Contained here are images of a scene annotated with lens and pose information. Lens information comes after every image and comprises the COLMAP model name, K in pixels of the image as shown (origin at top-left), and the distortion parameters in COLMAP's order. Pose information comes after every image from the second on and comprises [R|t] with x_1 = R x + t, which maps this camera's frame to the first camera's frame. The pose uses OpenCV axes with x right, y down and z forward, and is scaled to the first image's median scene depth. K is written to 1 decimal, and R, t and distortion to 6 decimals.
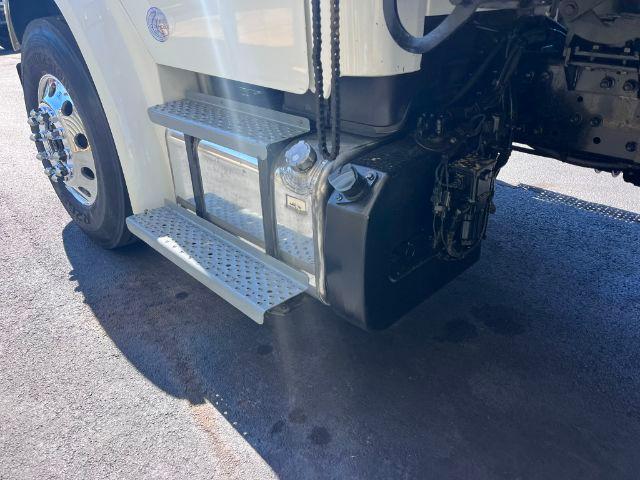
lens RADIAL K [[435.2, 0, 320.0], [0, 435.2, 240.0], [0, 0, 1]] dist [0.061706, 0.000588]
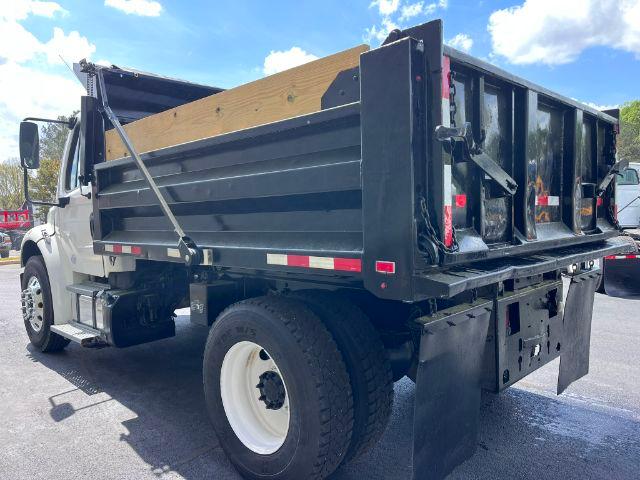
lens RADIAL K [[488.7, 0, 315.6], [0, 488.7, 241.3], [0, 0, 1]] dist [0.076015, -0.108153]
pose [[0.999866, -0.008214, 0.014165, 0.923207], [0.013589, 0.898896, -0.437951, 0.679192], [-0.009136, 0.438085, 0.898887, -1.581577]]
